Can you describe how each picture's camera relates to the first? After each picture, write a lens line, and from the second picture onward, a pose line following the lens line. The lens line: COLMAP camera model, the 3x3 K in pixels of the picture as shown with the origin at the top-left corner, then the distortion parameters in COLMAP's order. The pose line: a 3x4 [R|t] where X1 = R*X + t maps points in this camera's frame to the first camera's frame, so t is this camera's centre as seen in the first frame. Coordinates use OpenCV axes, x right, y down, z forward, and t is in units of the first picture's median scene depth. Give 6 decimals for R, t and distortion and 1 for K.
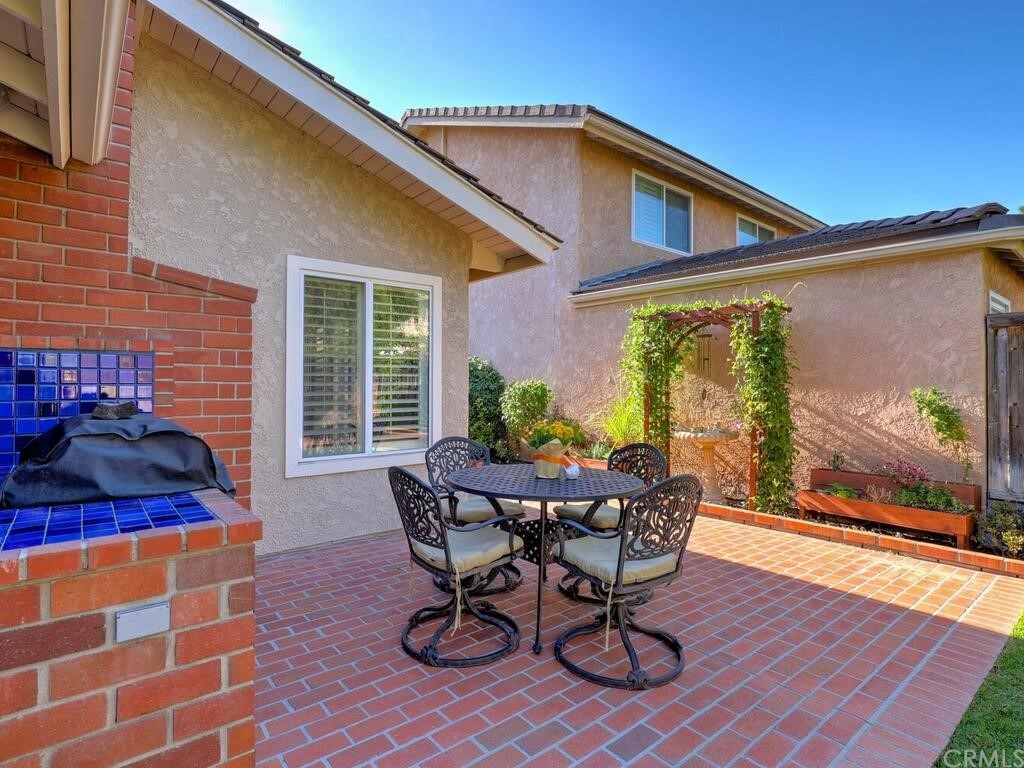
lens RADIAL K [[535.1, 0, 510.2], [0, 535.1, 378.5], [0, 0, 1]] dist [-0.014657, 0.000653]
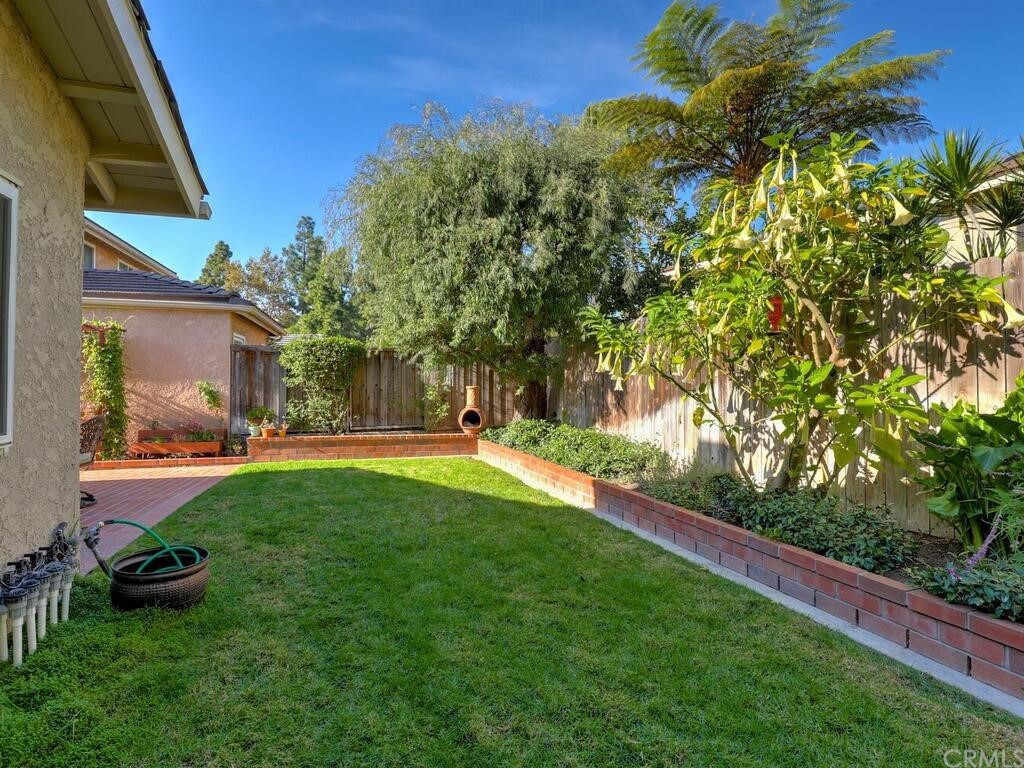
lens RADIAL K [[535.1, 0, 510.4], [0, 535.1, 375.0], [0, 0, 1]] dist [-0.014657, 0.000653]
pose [[0.390092, 0.011163, 0.920708, -0.506465], [-0.013292, 0.999891, -0.006491, -0.005203], [-0.920680, -0.009706, 0.390198, -0.705007]]
